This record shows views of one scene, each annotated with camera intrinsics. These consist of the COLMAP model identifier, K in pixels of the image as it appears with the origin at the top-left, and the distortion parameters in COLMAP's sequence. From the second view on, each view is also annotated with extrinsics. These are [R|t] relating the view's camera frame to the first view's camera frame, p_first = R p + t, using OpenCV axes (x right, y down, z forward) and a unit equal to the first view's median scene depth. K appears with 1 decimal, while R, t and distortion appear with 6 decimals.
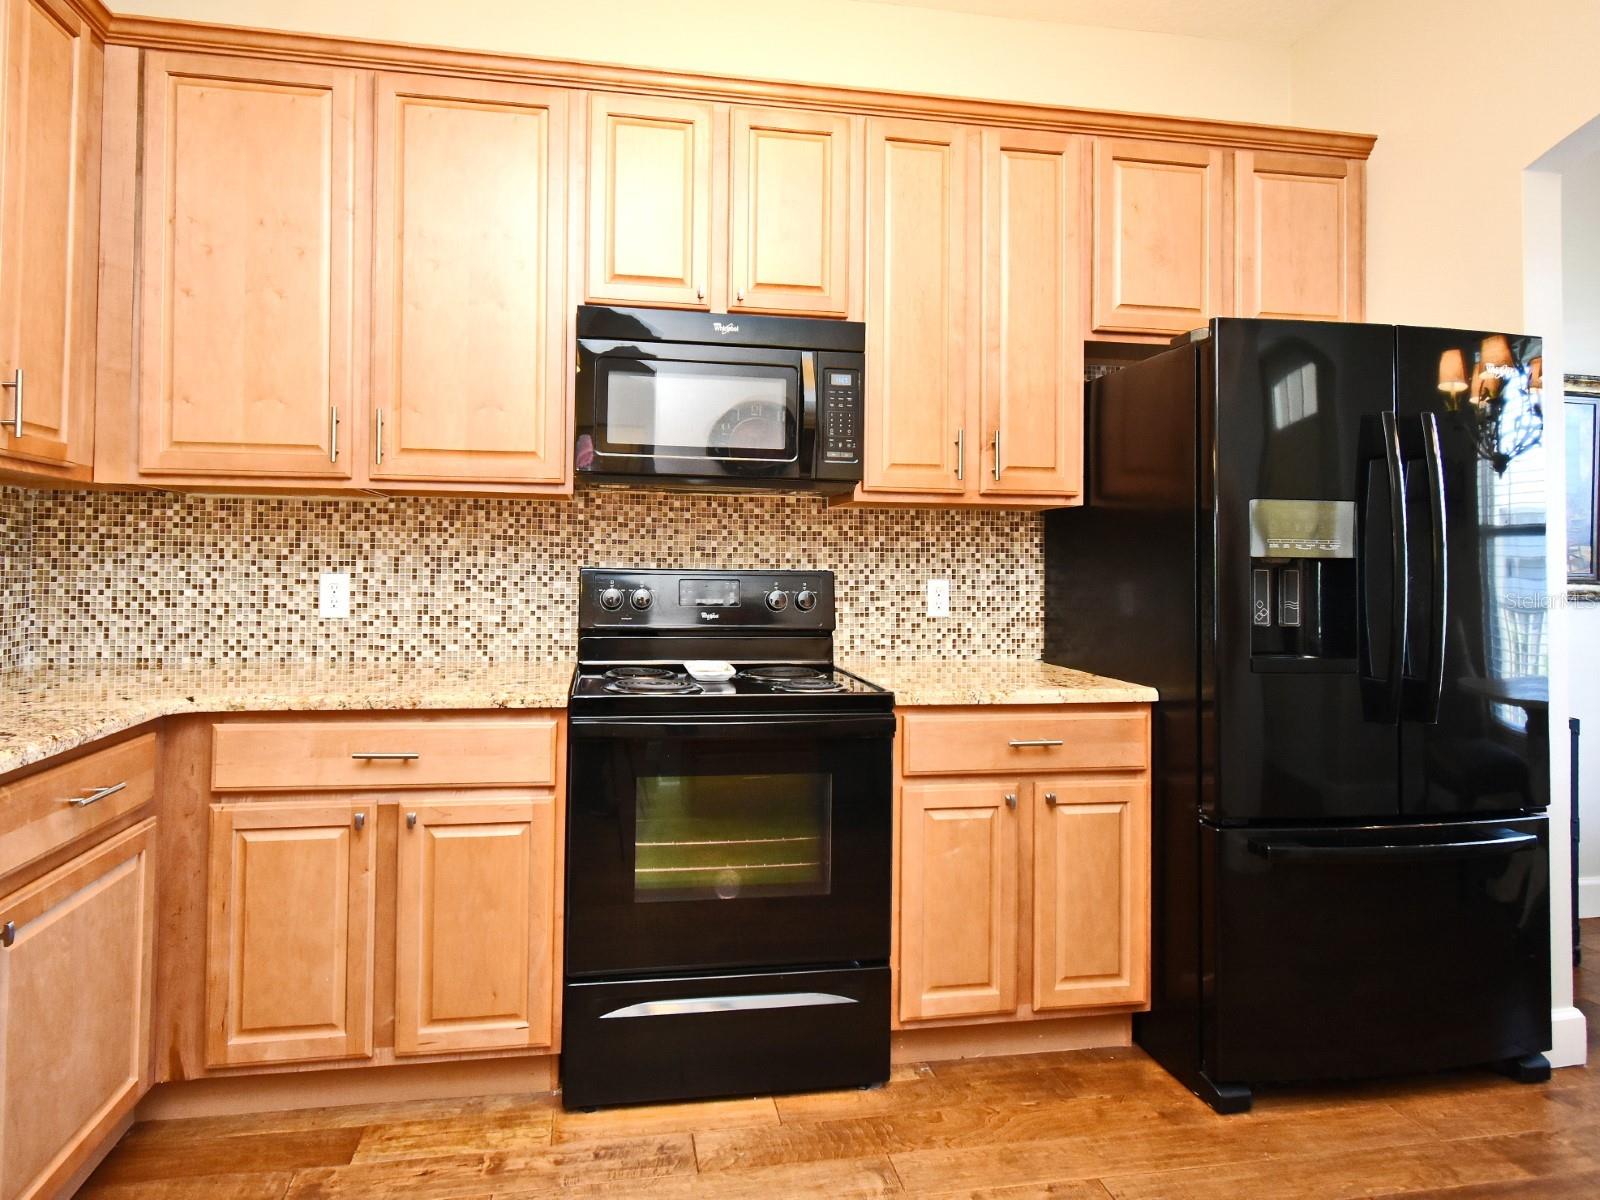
lens RADIAL K [[820.9, 0, 813.1], [0, 820.9, 554.3], [0, 0, 1]] dist [0.011835, 0.000272]
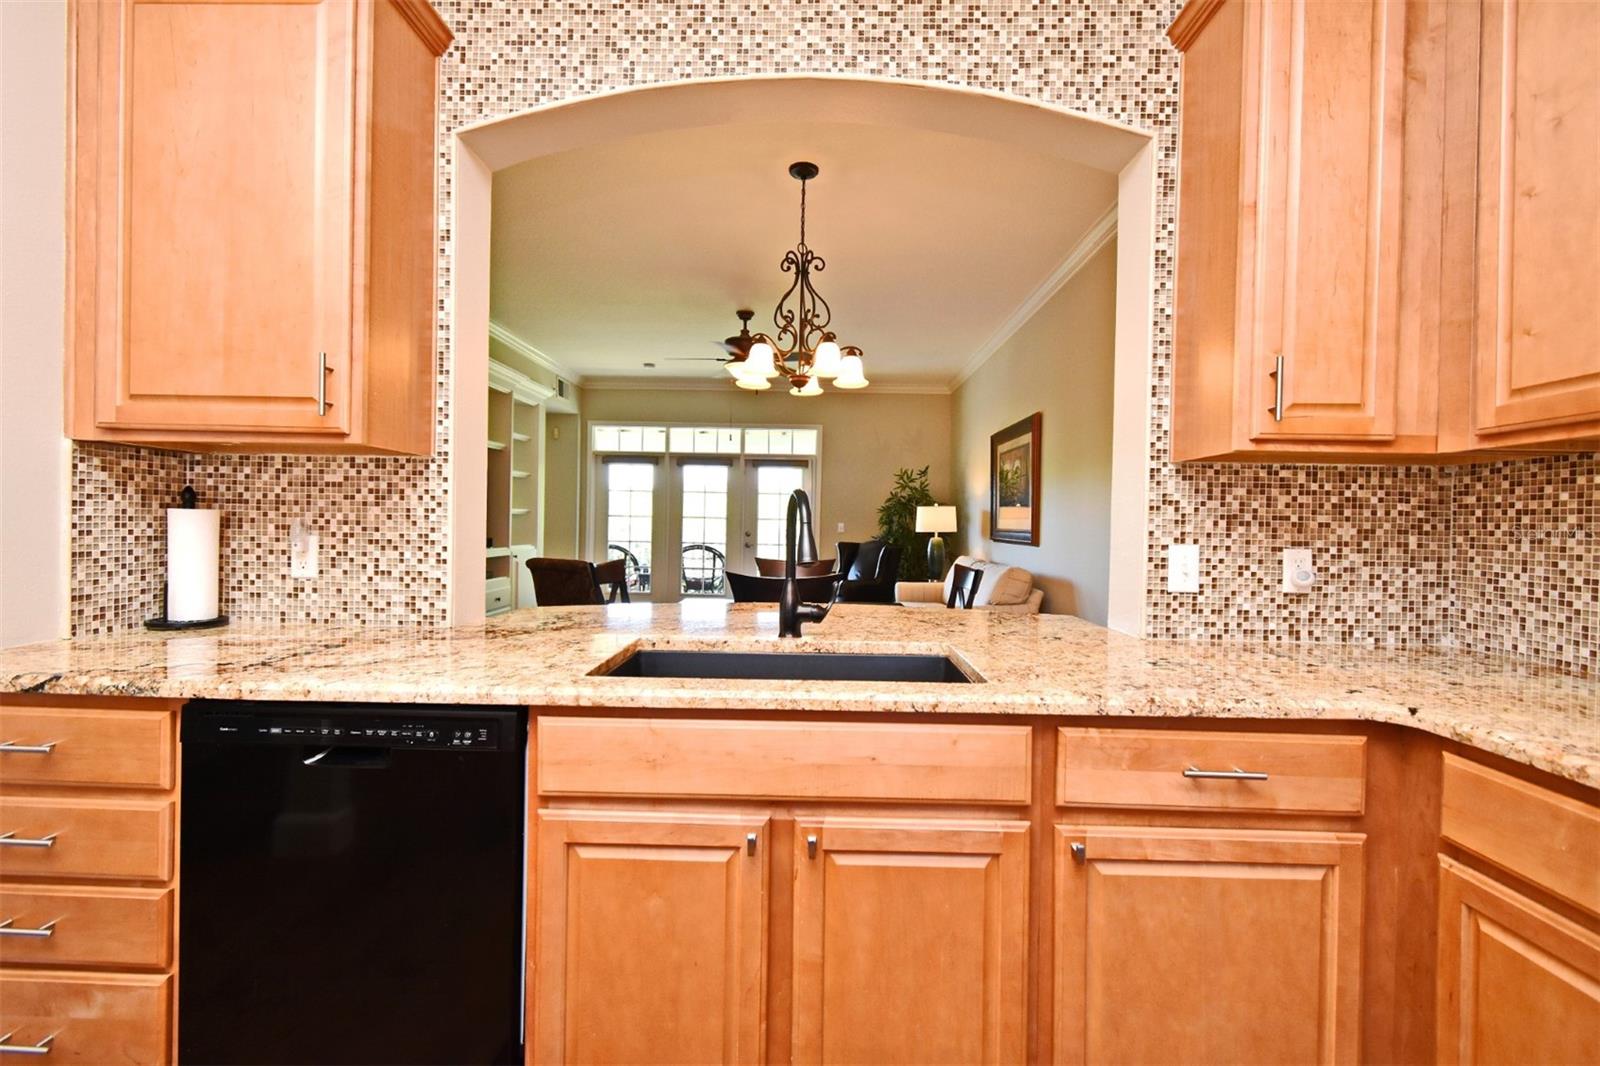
lens RADIAL K [[676.4, 0, 733.0], [0, 676.4, 525.4], [0, 0, 1]] dist [-0.000080, -0.000268]
pose [[-0.255049, -0.011988, -0.966854, 0.040112], [-0.005063, 0.999926, -0.011063, 0.004096], [0.966915, 0.002073, -0.255091, 0.383132]]
